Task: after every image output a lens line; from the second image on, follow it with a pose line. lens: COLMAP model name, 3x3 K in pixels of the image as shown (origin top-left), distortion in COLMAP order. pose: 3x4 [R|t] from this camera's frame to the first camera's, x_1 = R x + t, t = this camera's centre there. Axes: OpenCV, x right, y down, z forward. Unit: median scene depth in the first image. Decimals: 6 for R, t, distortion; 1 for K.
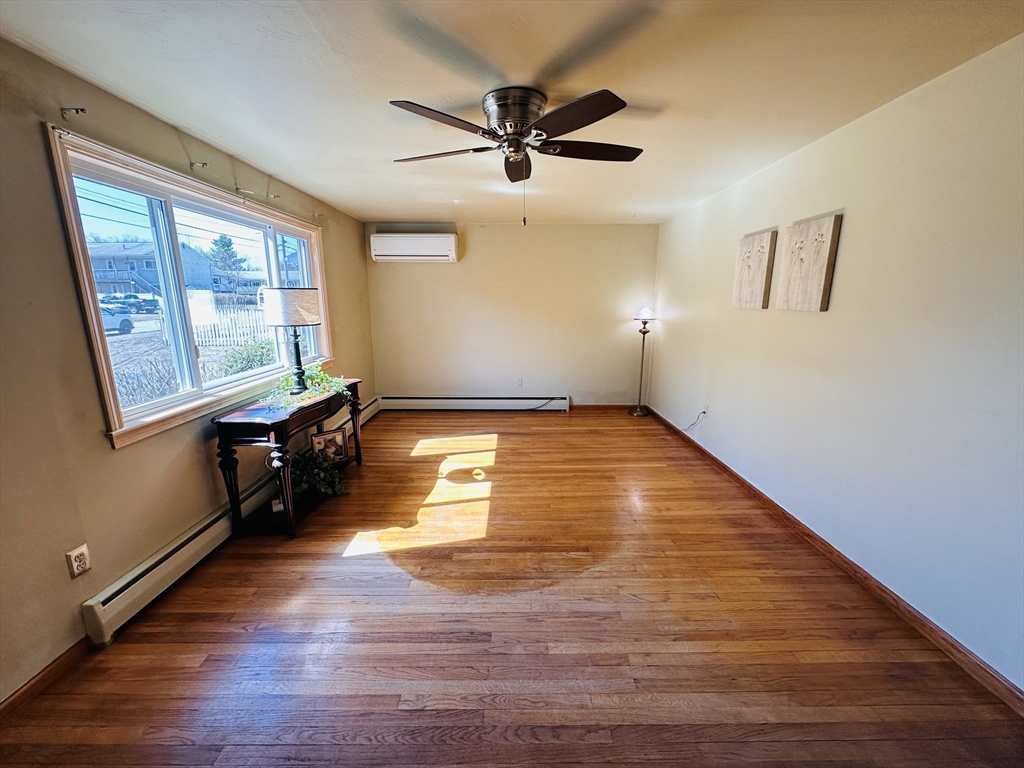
lens RADIAL K [[407.1, 0, 512.1], [0, 407.1, 382.4], [0, 0, 1]] dist [-0.006853, 0.000713]
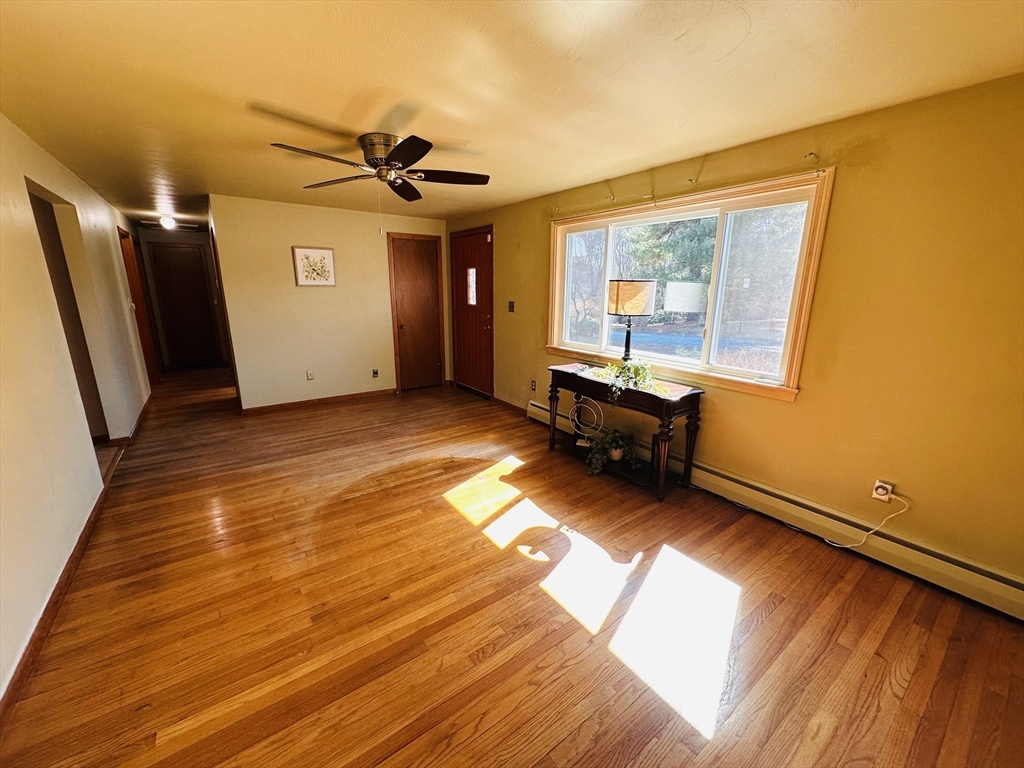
lens RADIAL K [[407.1, 0, 513.1], [0, 407.1, 384.7], [0, 0, 1]] dist [-0.006853, 0.000713]
pose [[-0.805006, 0.132796, -0.578213, 0.403882], [-0.128337, 0.912569, 0.388261, -0.393216], [0.579219, 0.386759, -0.717581, 1.867246]]
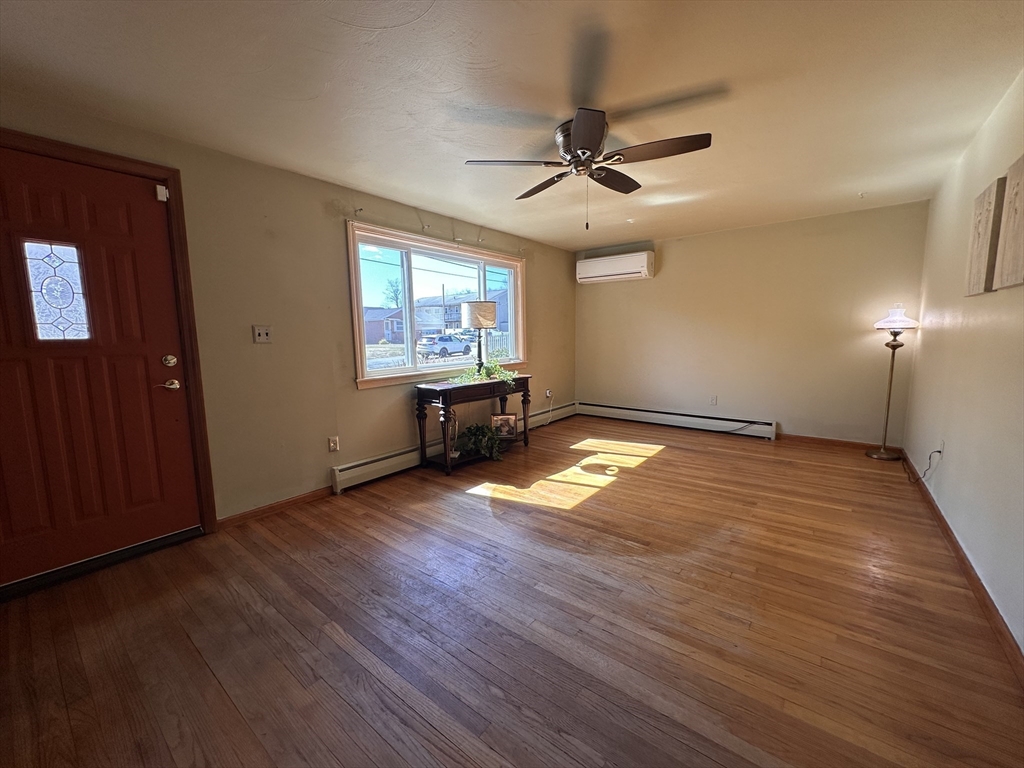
lens RADIAL K [[407.1, 0, 513.2], [0, 407.1, 383.2], [0, 0, 1]] dist [-0.006853, 0.000713]
pose [[0.783778, 0.063130, -0.617824, 0.475569], [-0.108290, 0.993472, -0.035863, 0.089942], [0.611527, 0.095013, 0.785498, -0.001715]]
